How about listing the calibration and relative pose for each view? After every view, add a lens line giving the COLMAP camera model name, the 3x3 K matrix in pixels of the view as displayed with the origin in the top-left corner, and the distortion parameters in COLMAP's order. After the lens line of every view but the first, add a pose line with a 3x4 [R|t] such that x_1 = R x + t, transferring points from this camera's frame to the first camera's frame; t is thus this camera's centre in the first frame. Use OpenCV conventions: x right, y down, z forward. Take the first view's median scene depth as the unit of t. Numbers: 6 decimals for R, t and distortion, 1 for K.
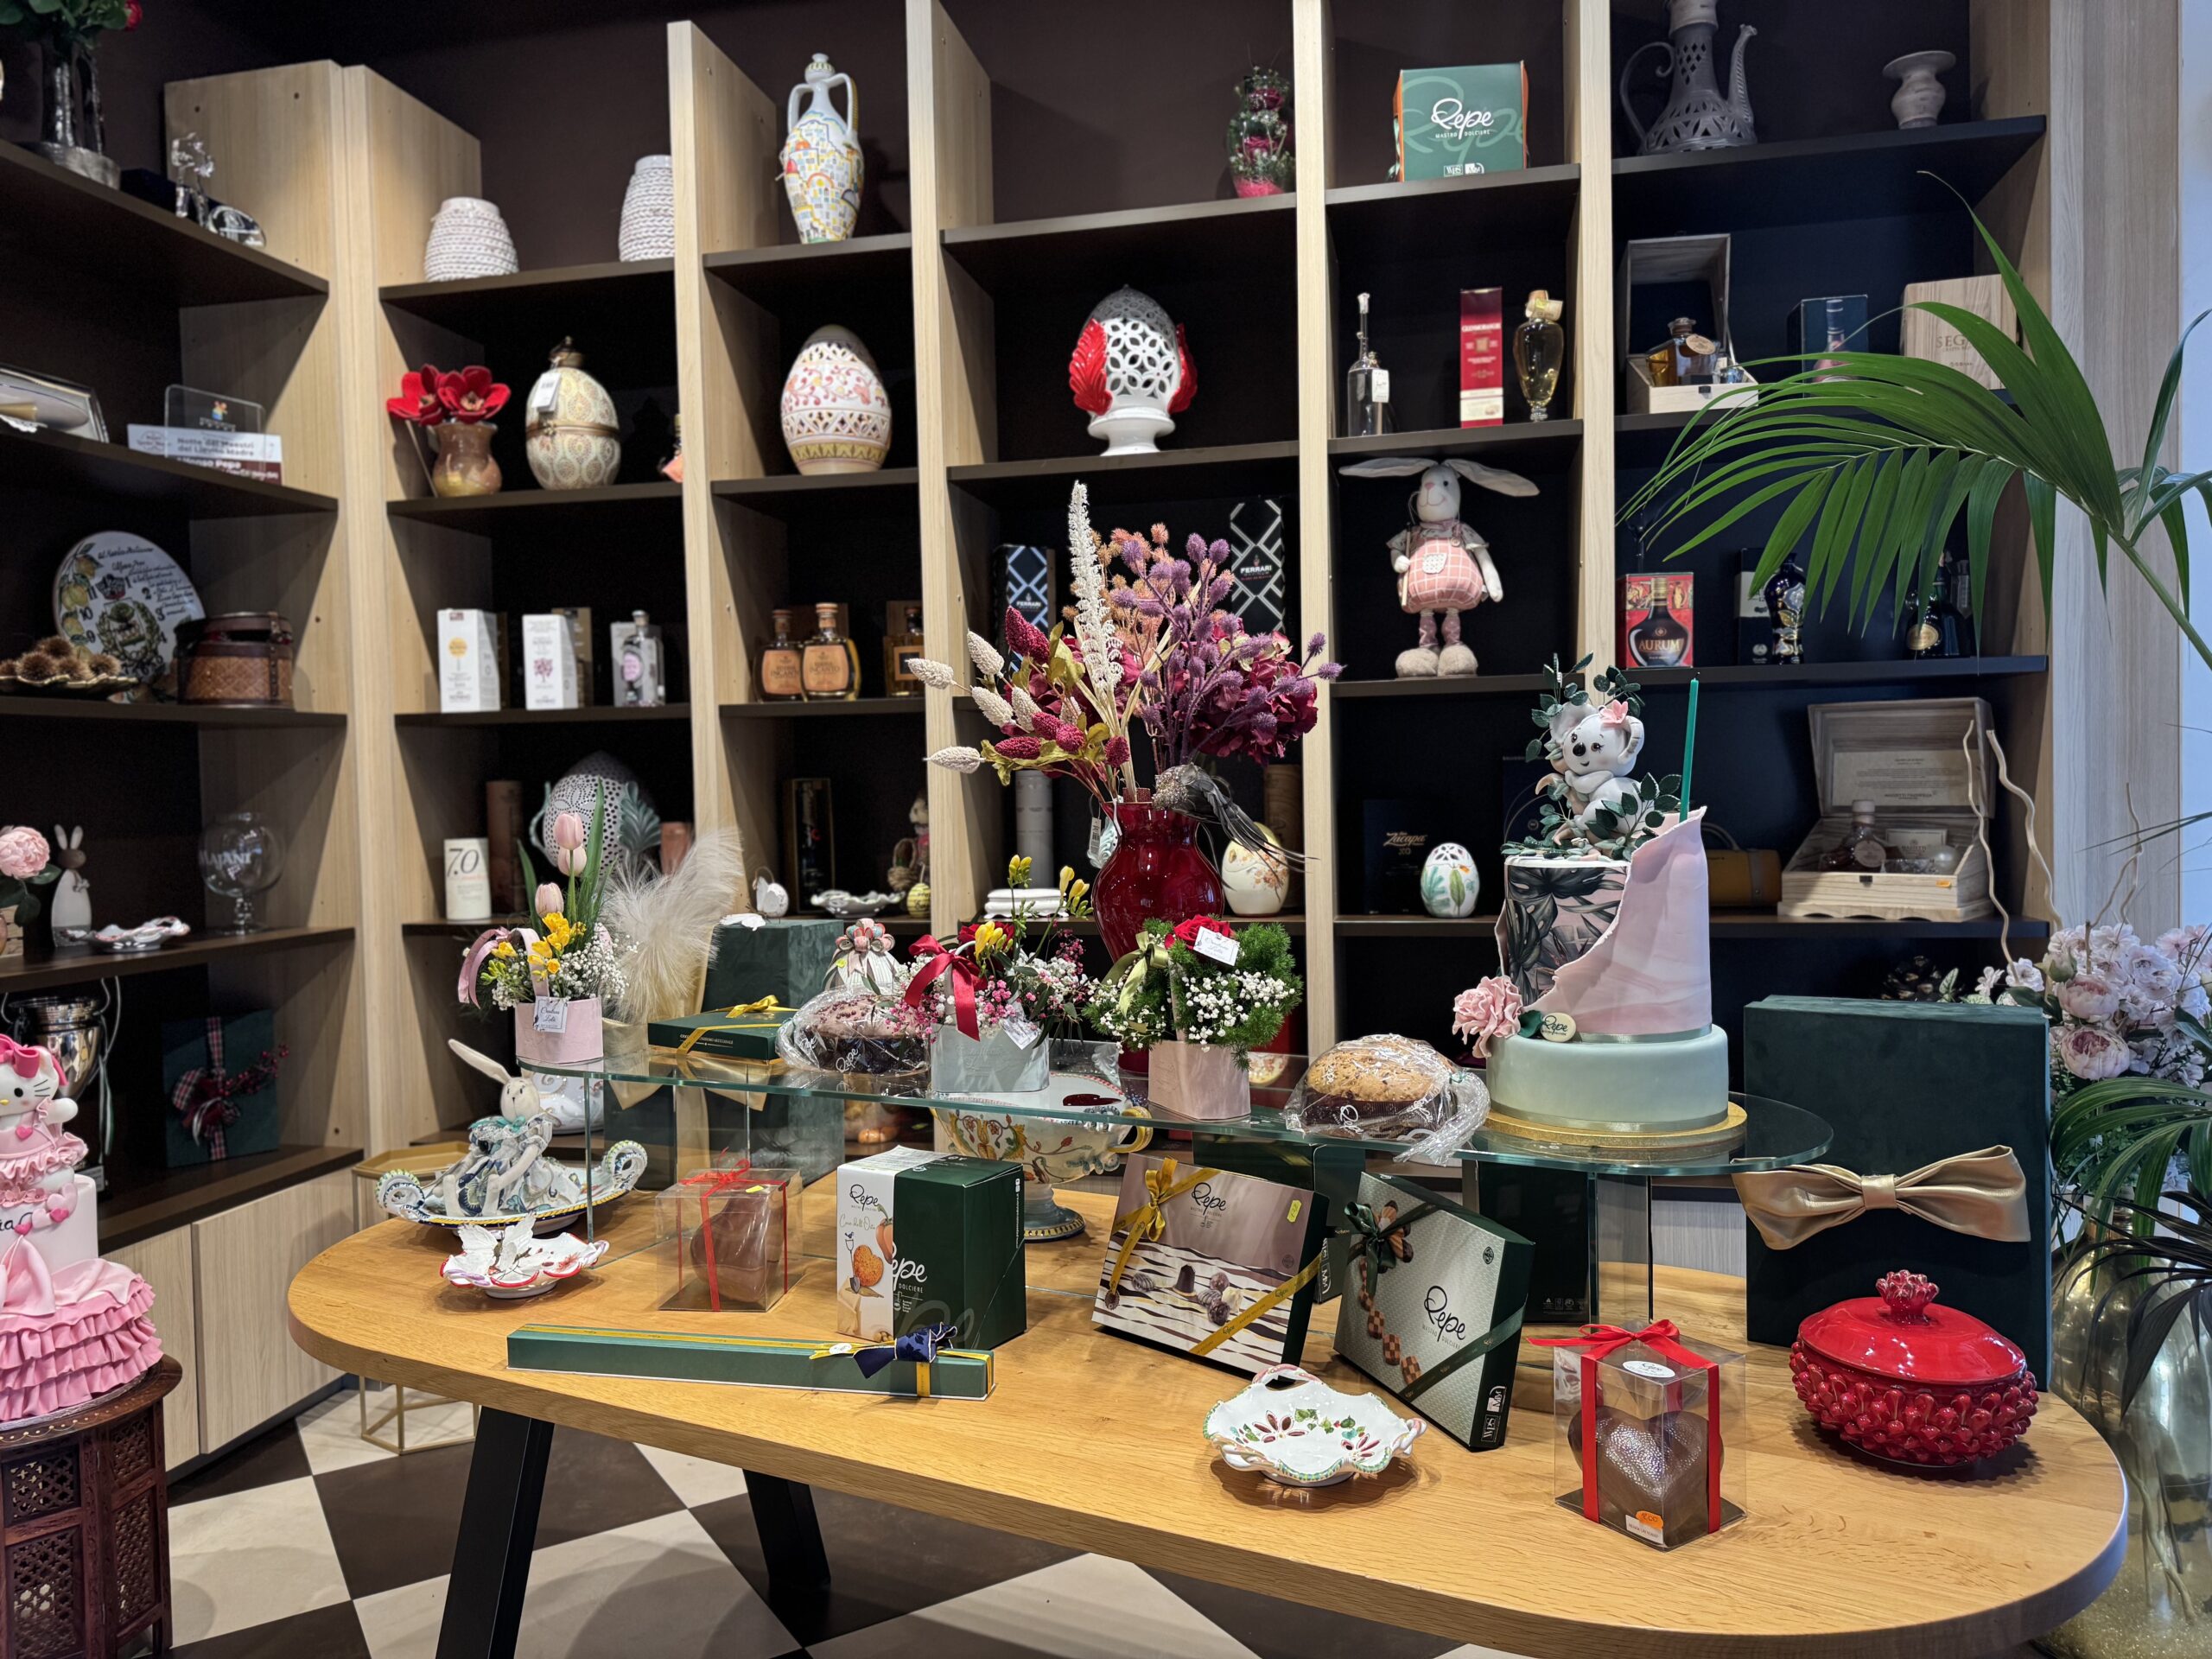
lens RADIAL K [[1582.1, 0, 1097.4], [0, 1582.1, 831.6], [0, 0, 1]] dist [0.018072, -0.018775]
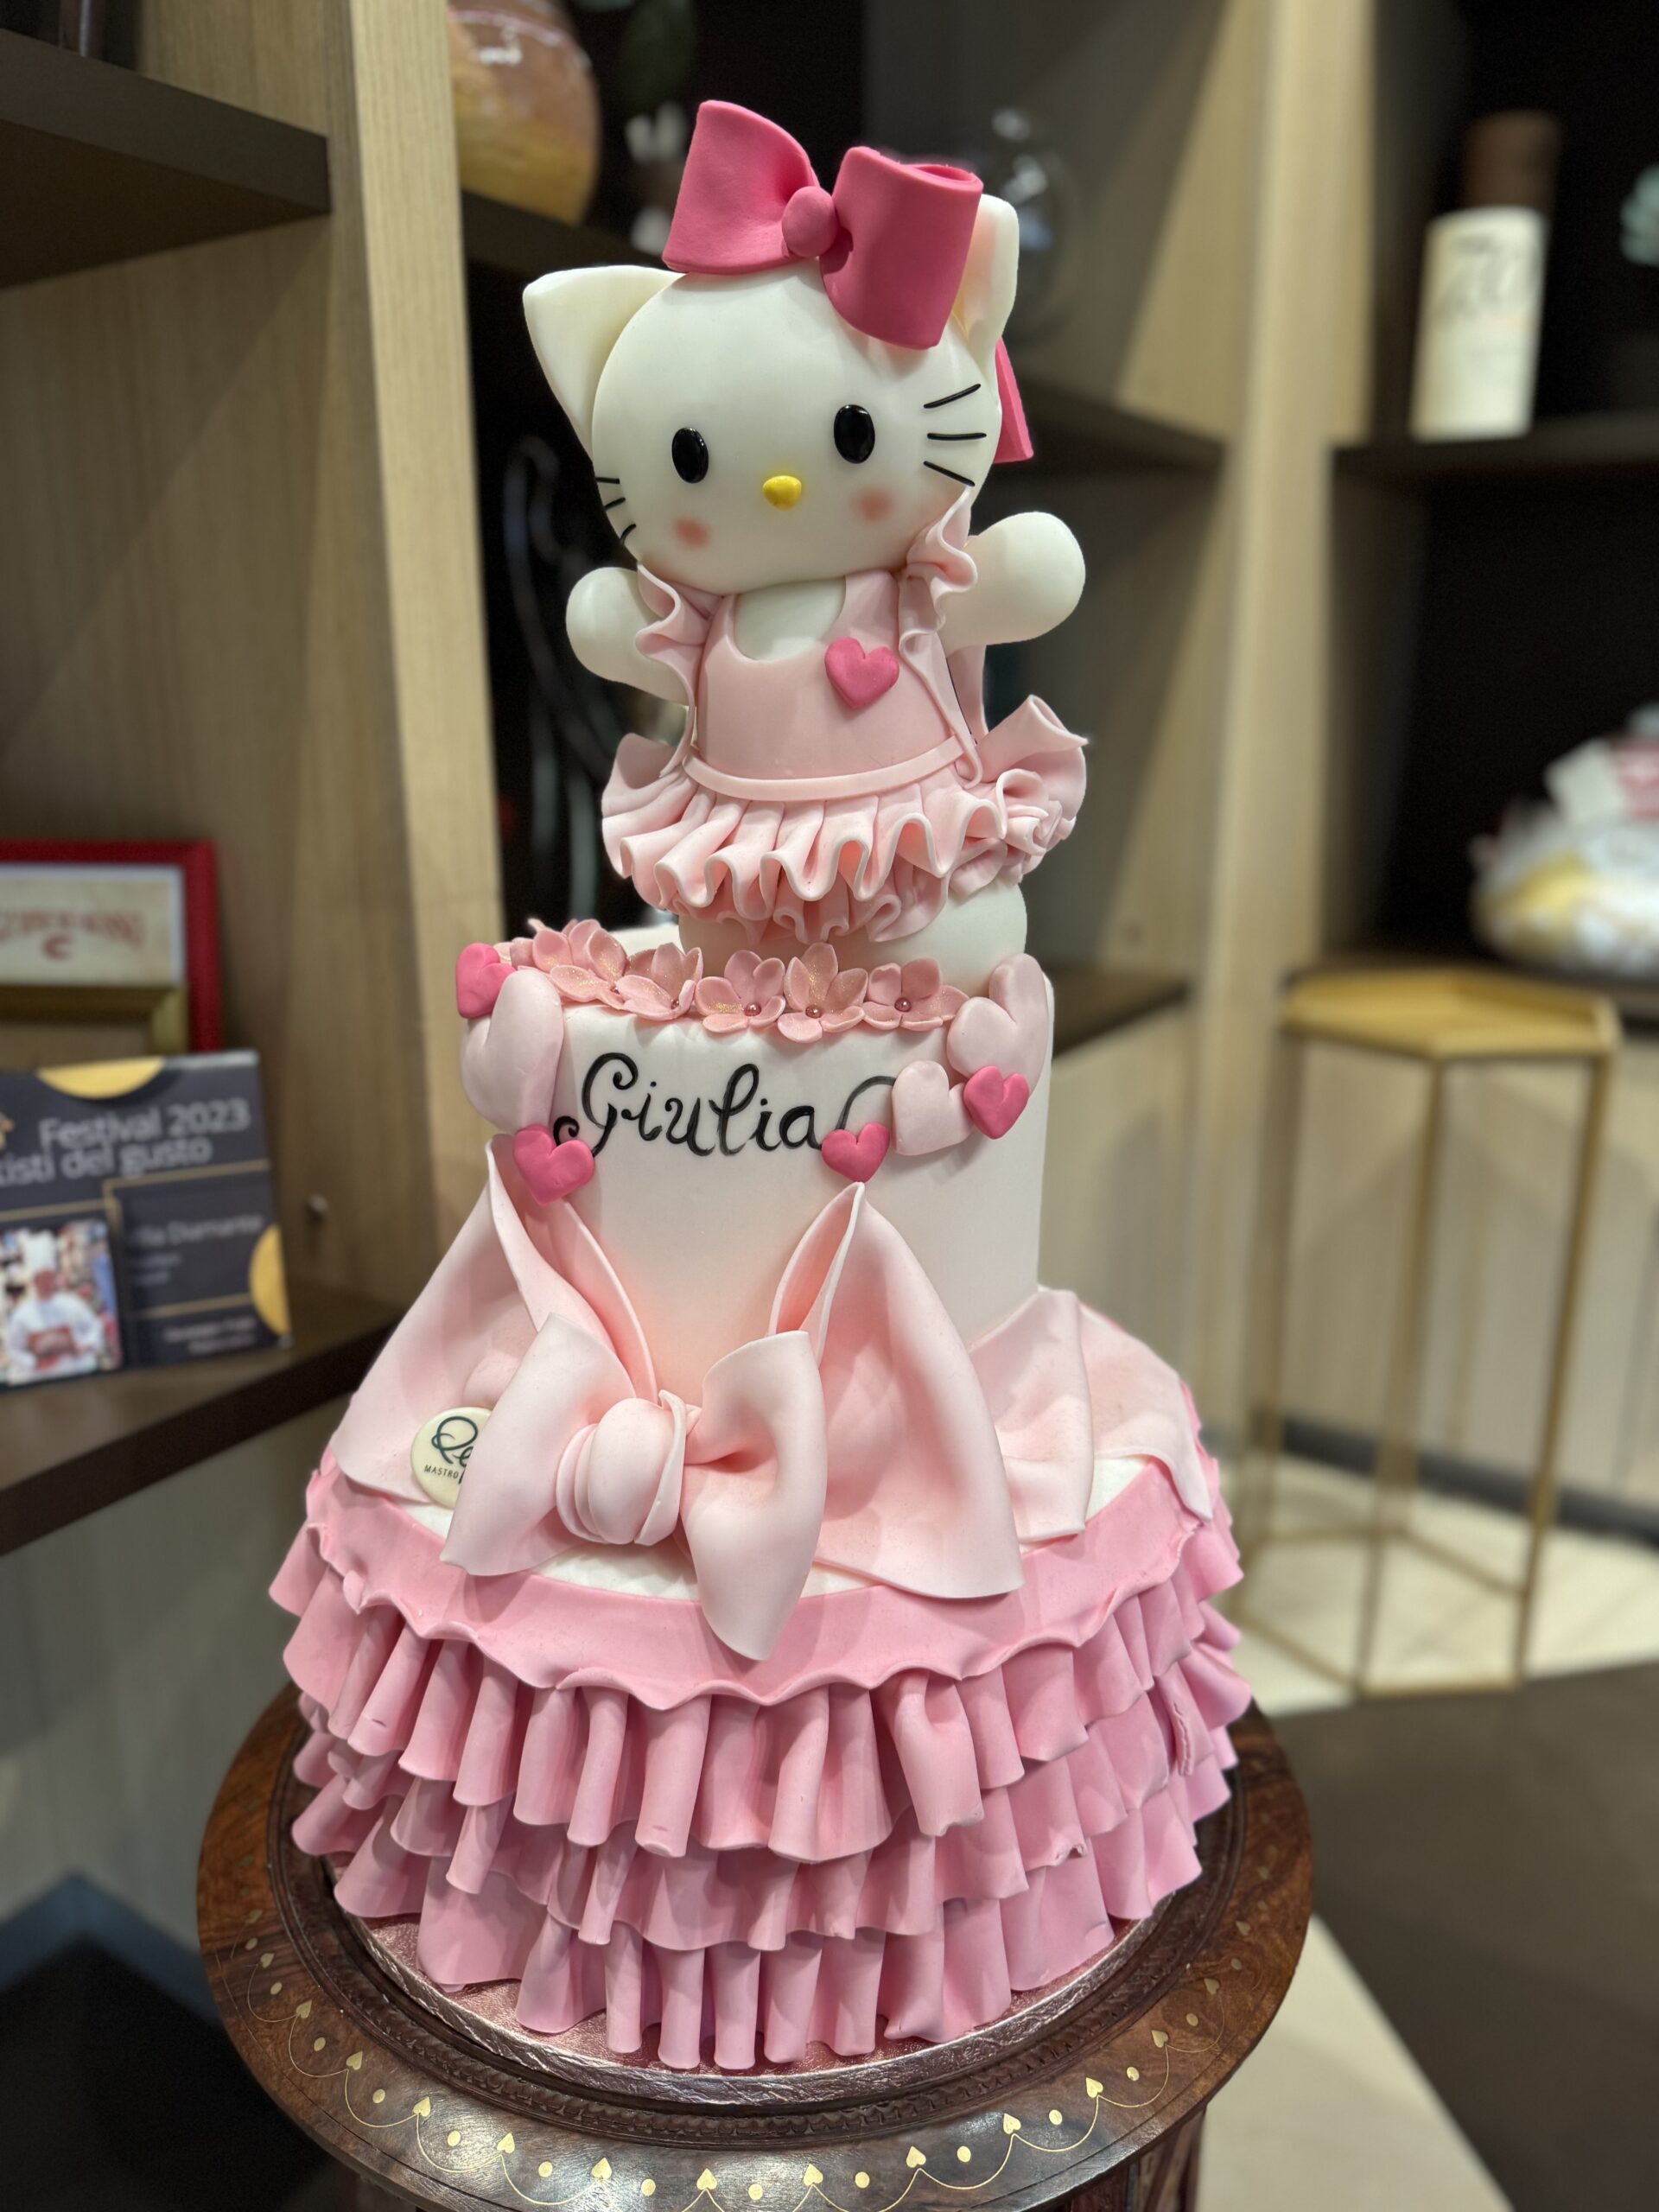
lens RADIAL K [[1582.1, 0, 806.8], [0, 1582.1, 1110.2], [0, 0, 1]] dist [0.018072, -0.018775]
pose [[0.937537, 0.113959, -0.328689, -0.455887], [-0.033499, 0.970007, 0.240759, 0.145375], [0.346268, -0.214710, 0.913235, 0.602982]]
